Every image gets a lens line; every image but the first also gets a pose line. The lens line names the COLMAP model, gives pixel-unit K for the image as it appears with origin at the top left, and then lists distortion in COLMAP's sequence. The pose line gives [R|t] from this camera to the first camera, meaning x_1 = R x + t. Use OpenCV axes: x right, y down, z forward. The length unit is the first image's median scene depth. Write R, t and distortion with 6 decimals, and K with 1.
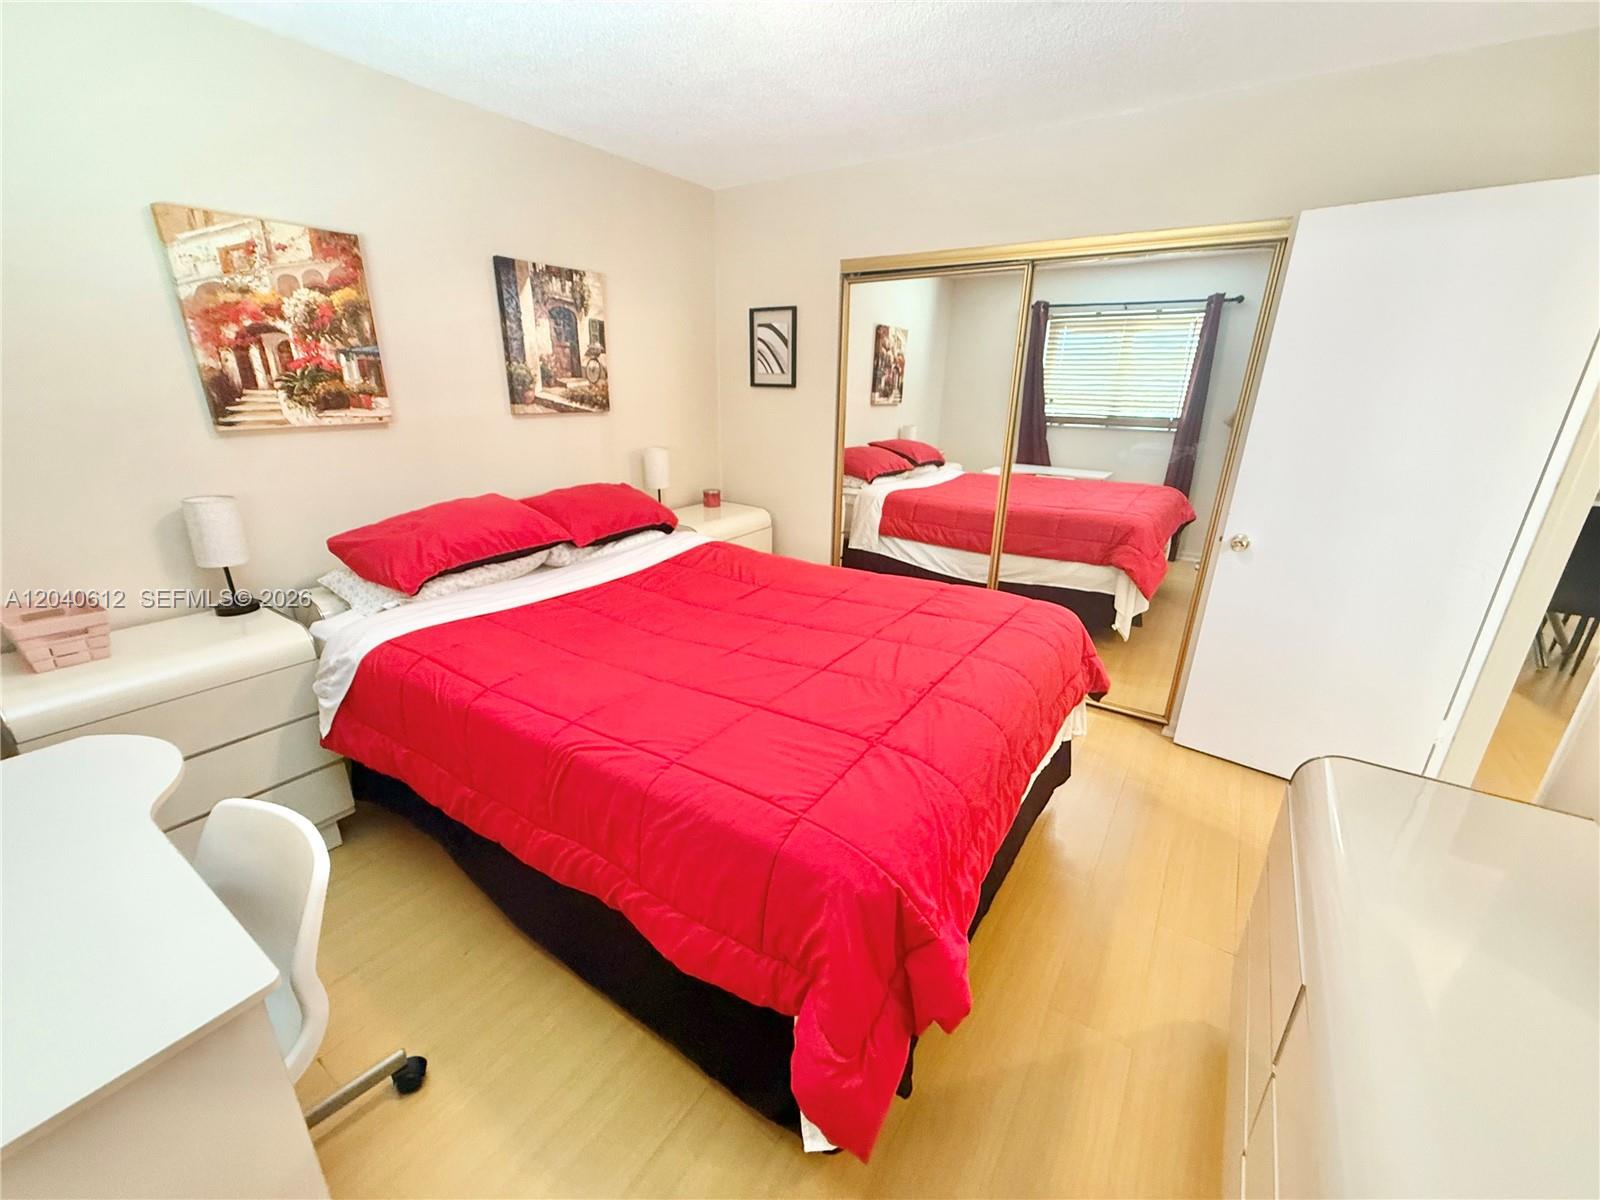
lens RADIAL K [[639.5, 0, 801.6], [0, 639.5, 599.0], [0, 0, 1]] dist [-0.002824, -0.000579]
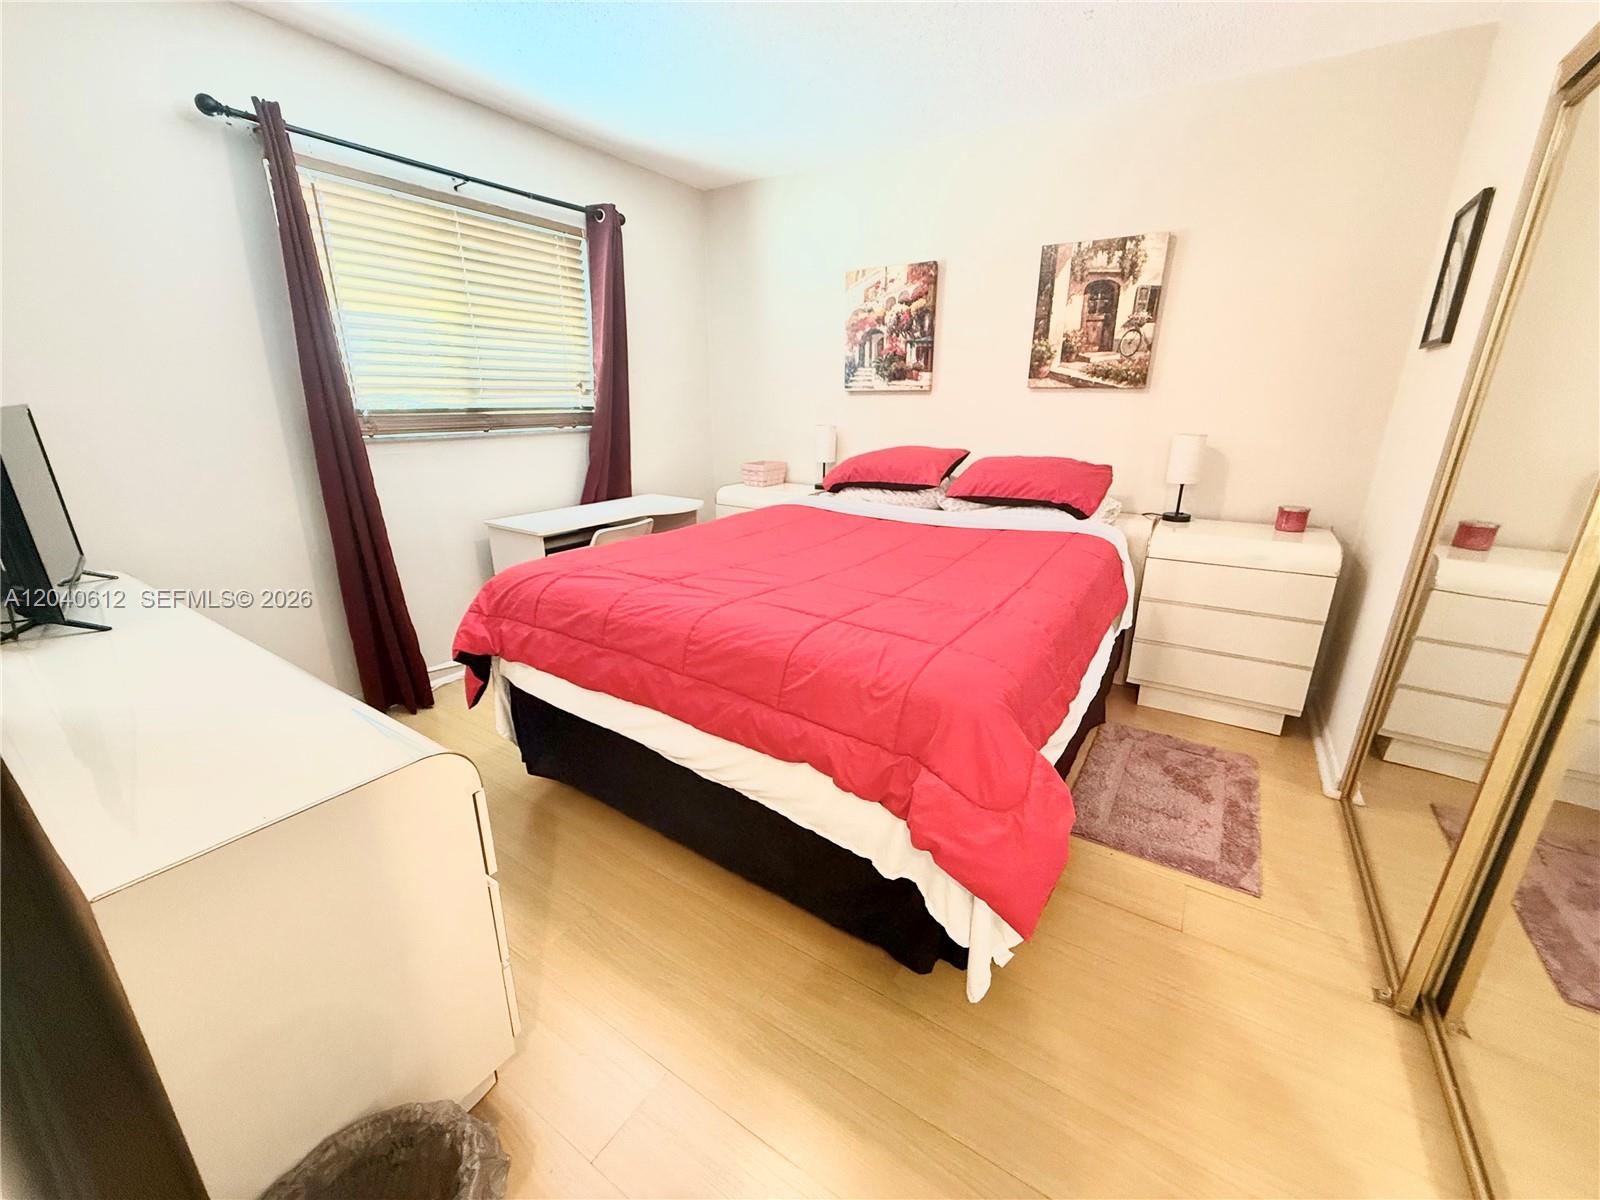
lens RADIAL K [[639.5, 0, 798.1], [0, 639.5, 606.3], [0, 0, 1]] dist [-0.002824, -0.000579]
pose [[0.006974, 0.292391, -0.956273, 0.733532], [-0.331765, 0.902808, 0.273624, -0.114359], [0.943336, 0.315350, 0.103302, 0.619490]]
